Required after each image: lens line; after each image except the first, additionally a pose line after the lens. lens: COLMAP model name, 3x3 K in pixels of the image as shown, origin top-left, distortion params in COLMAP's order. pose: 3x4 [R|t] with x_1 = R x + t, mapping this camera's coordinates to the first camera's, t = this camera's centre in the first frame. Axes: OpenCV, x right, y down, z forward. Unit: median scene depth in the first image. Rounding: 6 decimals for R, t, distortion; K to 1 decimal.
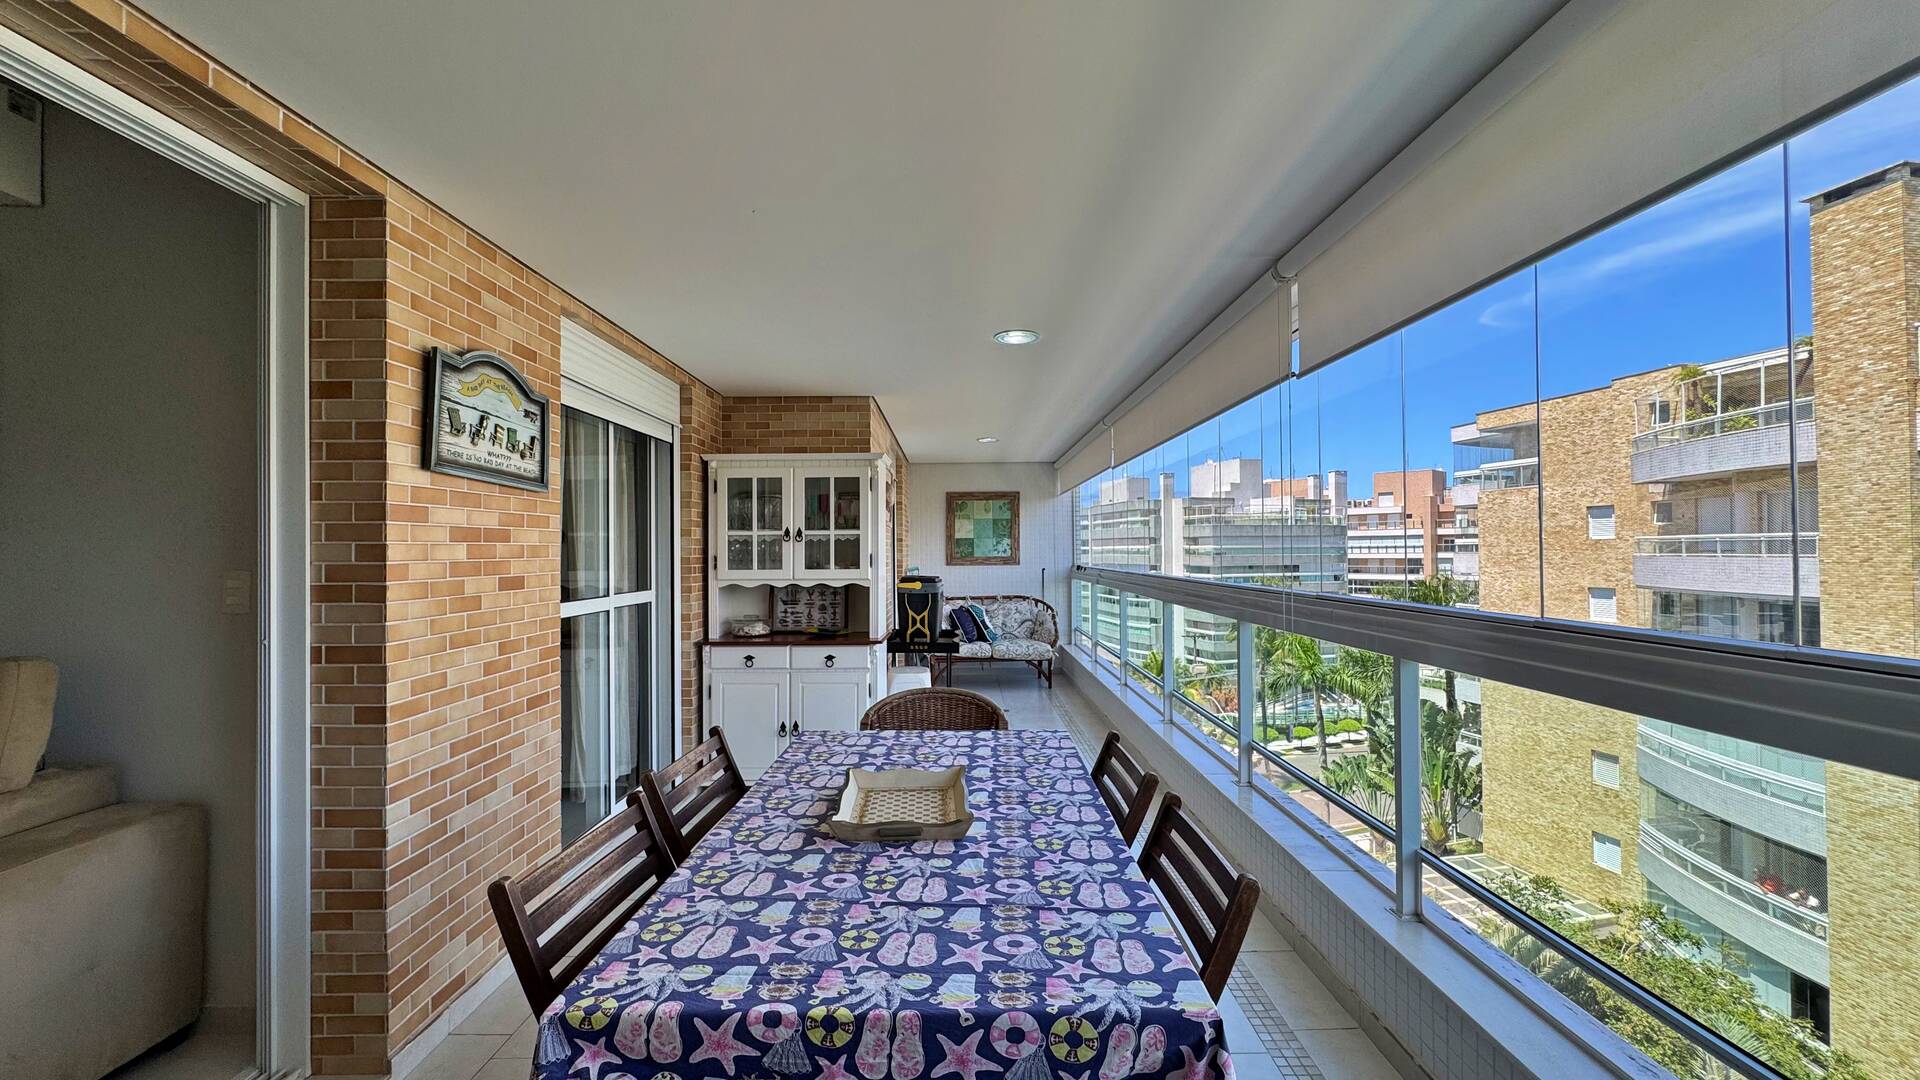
lens RADIAL K [[765.4, 0, 961.1], [0, 765.4, 542.5], [0, 0, 1]] dist [-0.003481, 0.000320]
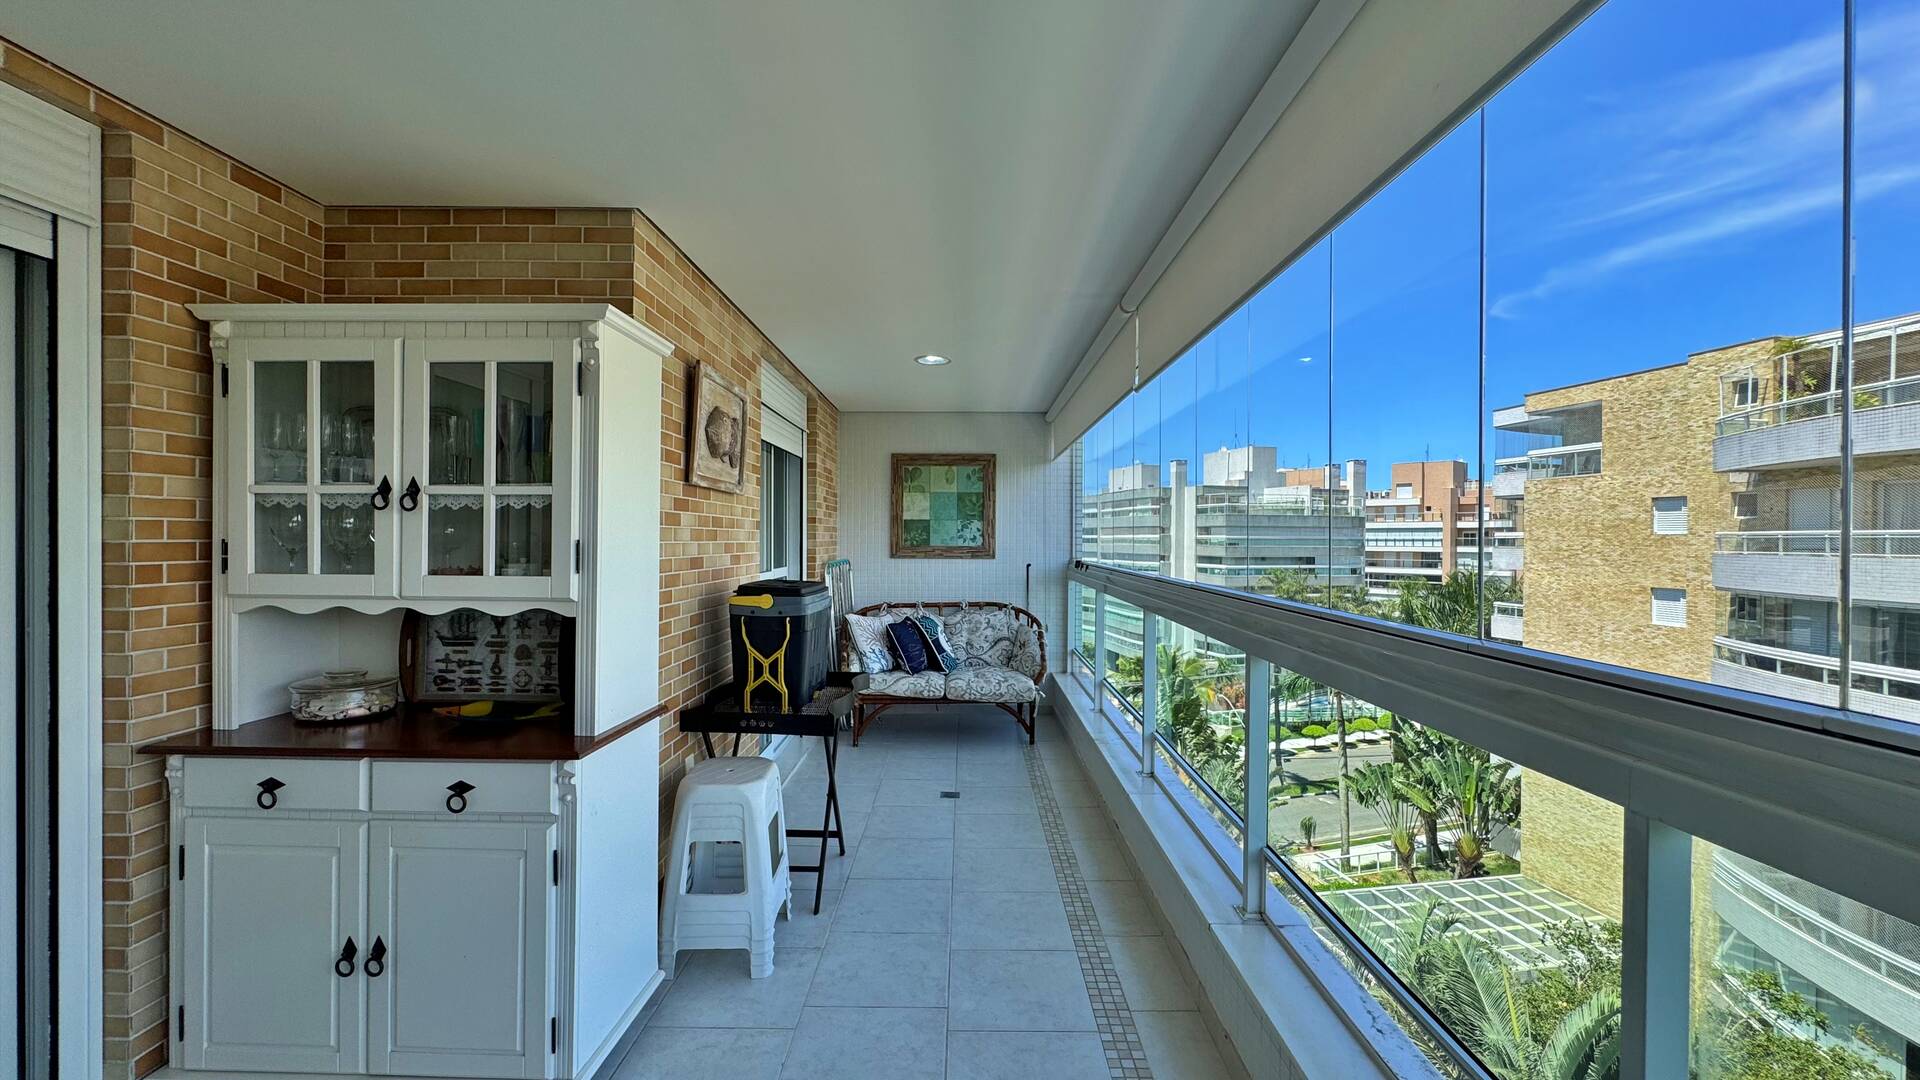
lens RADIAL K [[765.4, 0, 960.1], [0, 765.4, 542.3], [0, 0, 1]] dist [-0.003481, 0.000320]
pose [[0.999838, 0.013723, -0.011638, 0.052520], [-0.013523, 0.999763, 0.017070, 0.002795], [0.011870, -0.016910, 0.999787, 0.297282]]
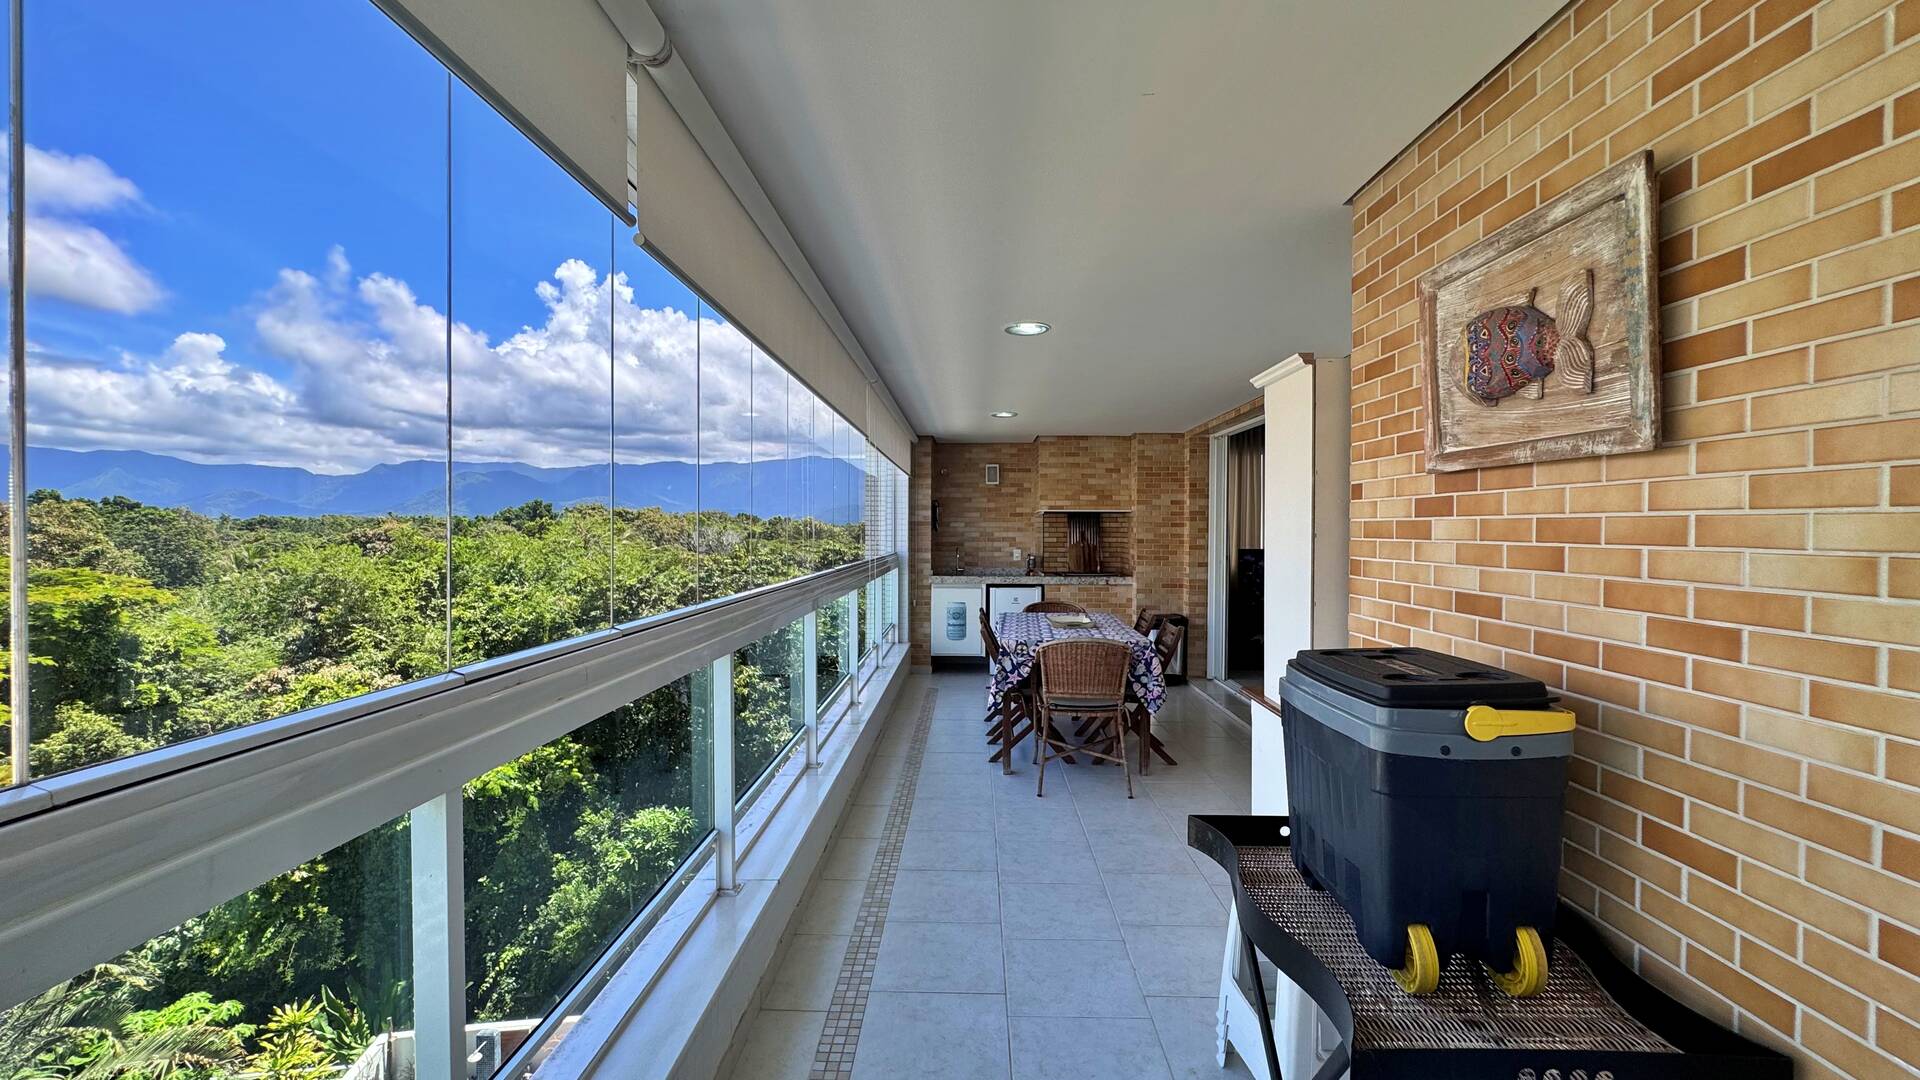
lens RADIAL K [[765.4, 0, 964.5], [0, 765.4, 536.6], [0, 0, 1]] dist [-0.003481, 0.000320]
pose [[-0.999801, 0.003919, 0.019552, 0.057014], [0.003846, 0.999985, -0.003799, 0.003223], [-0.019567, -0.003723, -0.999802, 0.834473]]
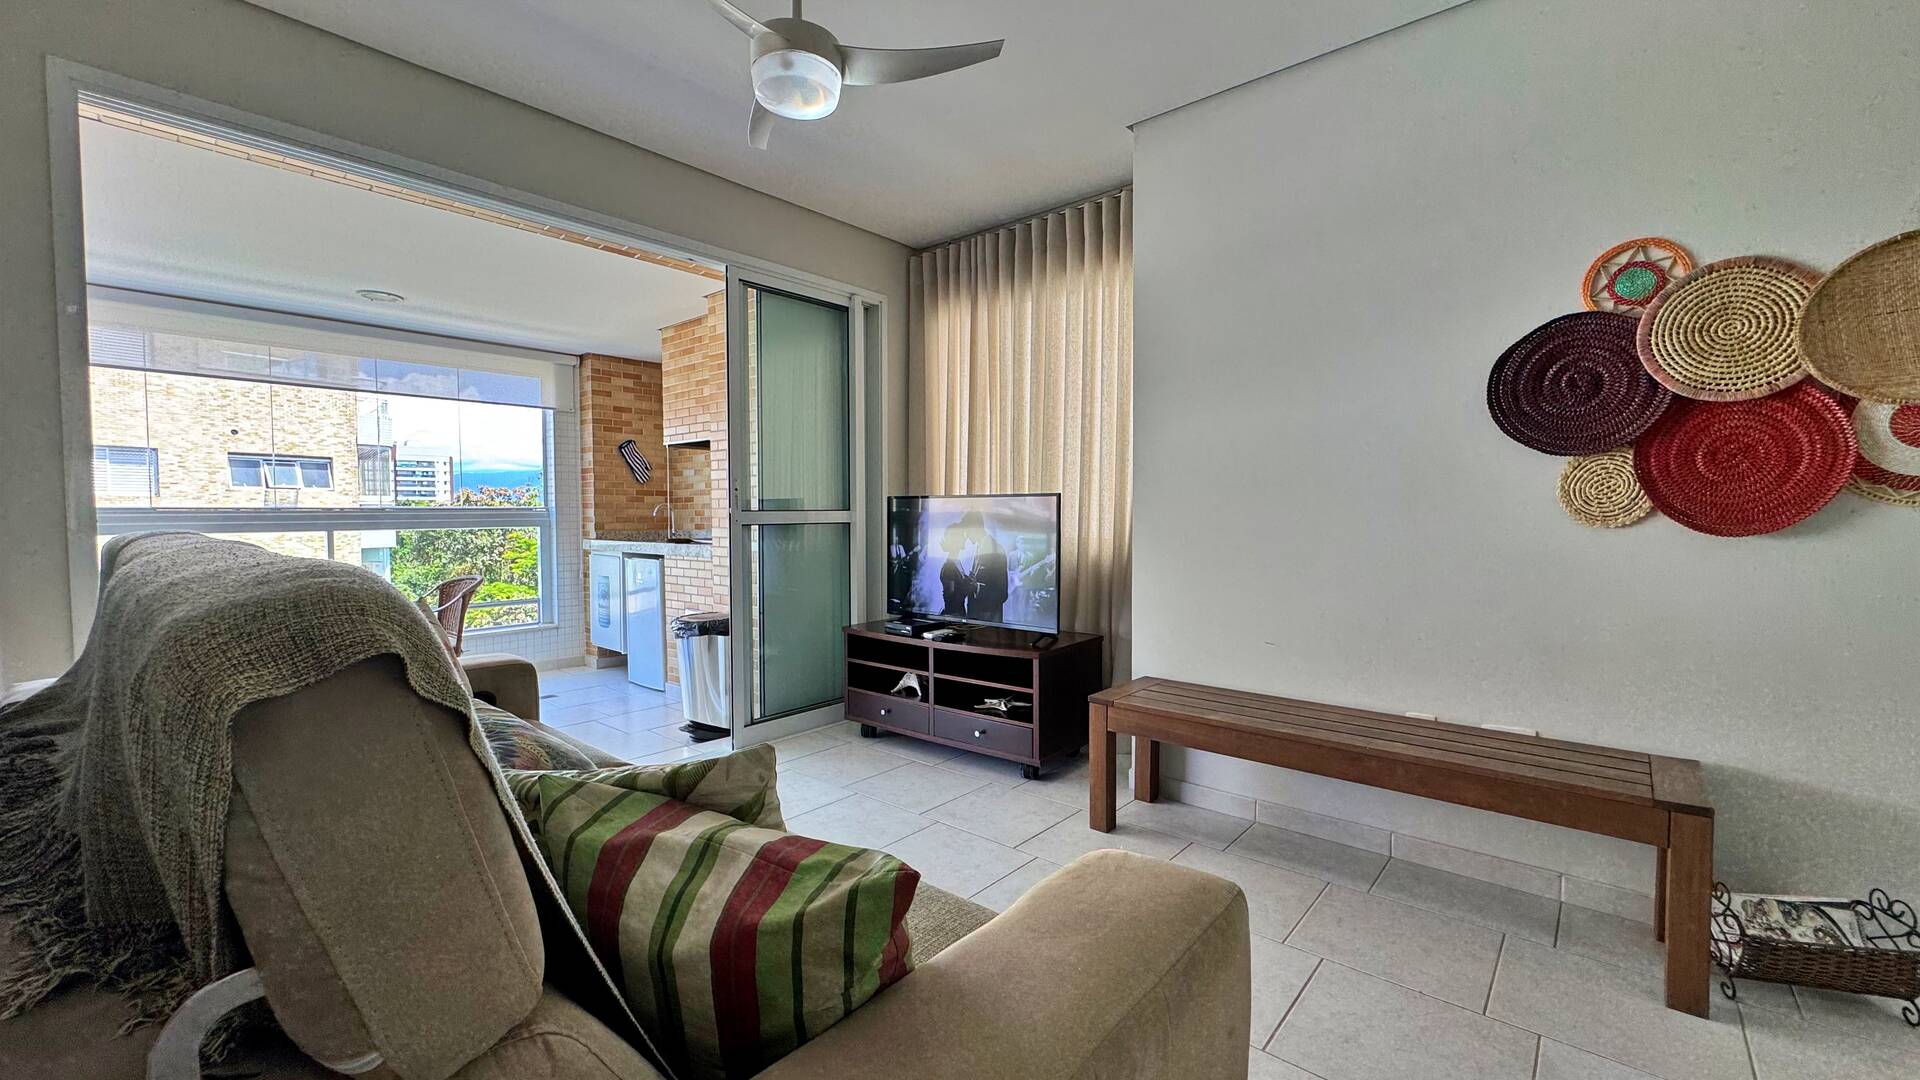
lens RADIAL K [[765.4, 0, 959.4], [0, 765.4, 539.0], [0, 0, 1]] dist [-0.003481, 0.000320]
pose [[-0.757416, -0.012036, 0.652822, -0.578585], [0.002609, 0.999766, 0.021459, 0.031439], [-0.652927, 0.017957, -0.757208, 0.235201]]
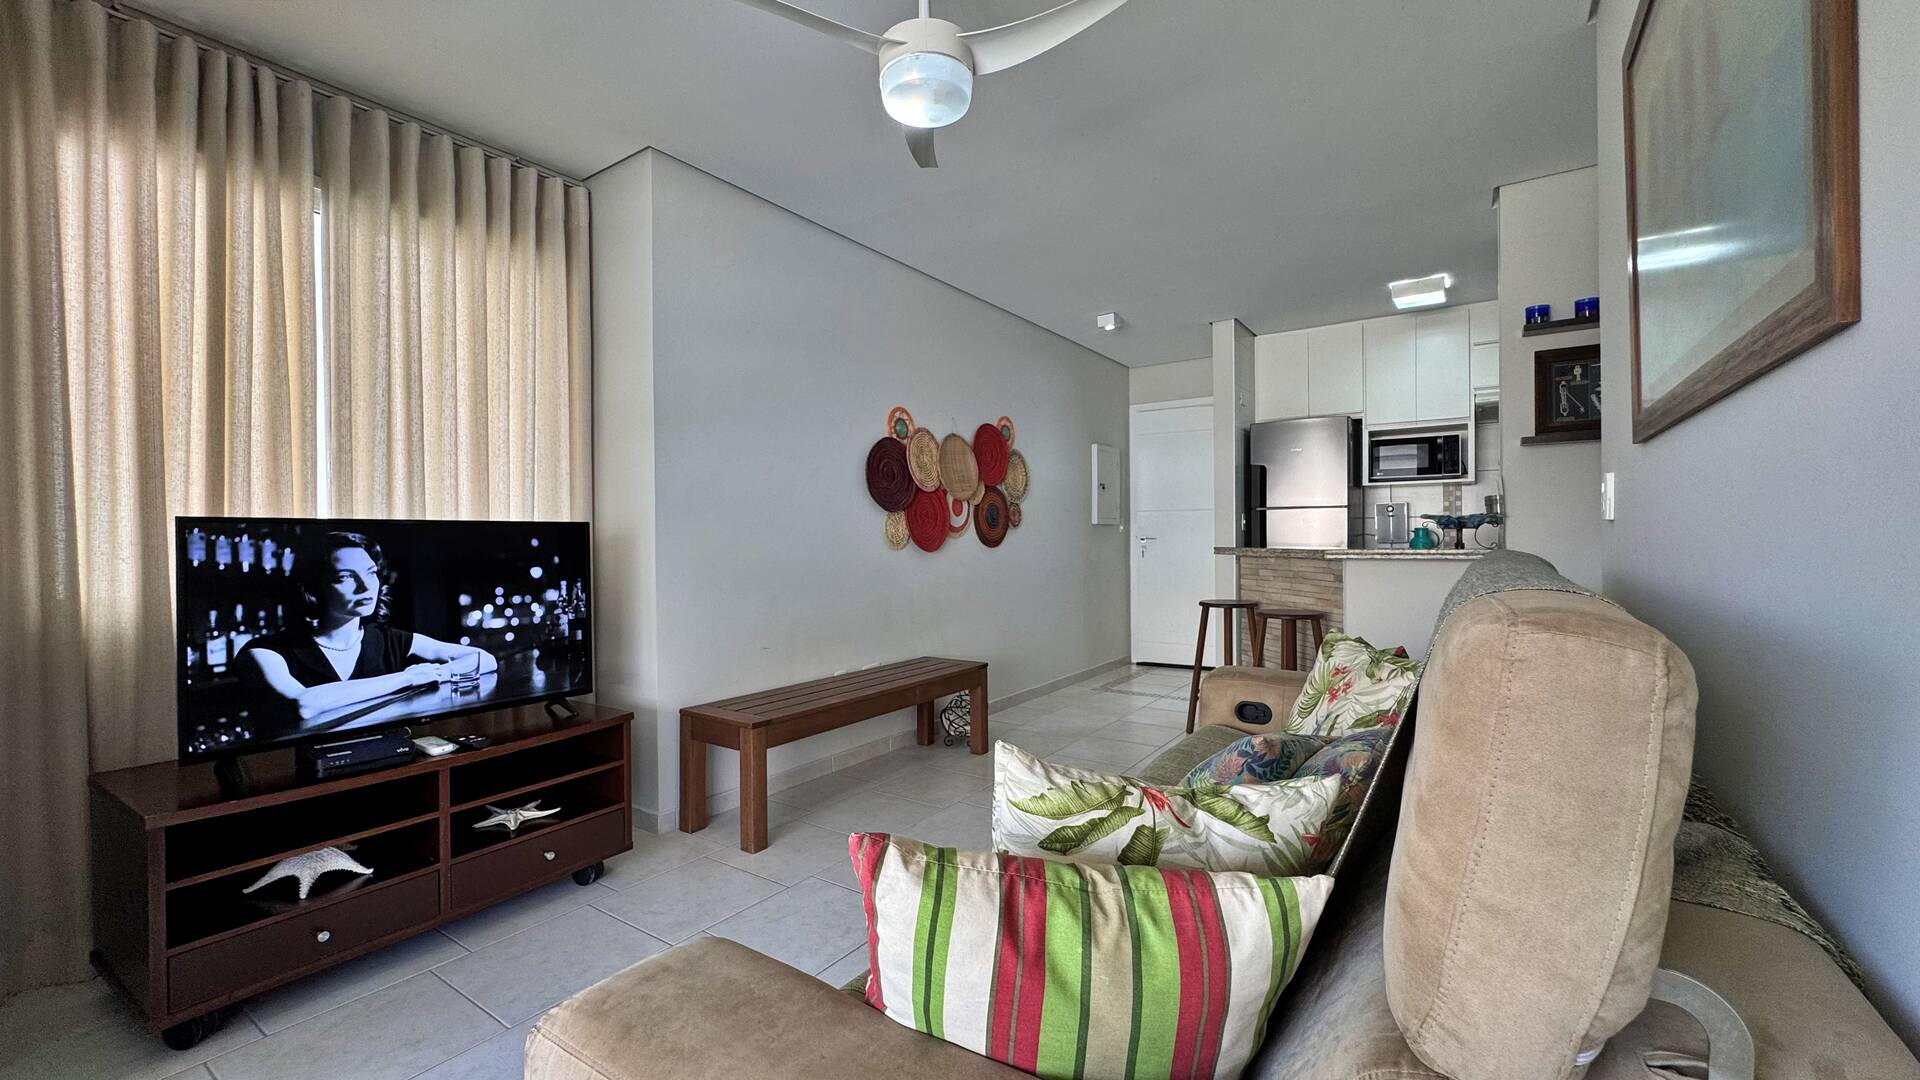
lens RADIAL K [[765.4, 0, 959.0], [0, 765.4, 539.0], [0, 0, 1]] dist [-0.003481, 0.000320]
pose [[-0.568606, 0.015320, -0.822467, -0.200120], [0.023854, 0.999713, 0.002130, 0.026825], [0.822264, -0.018408, -0.568809, 0.218909]]
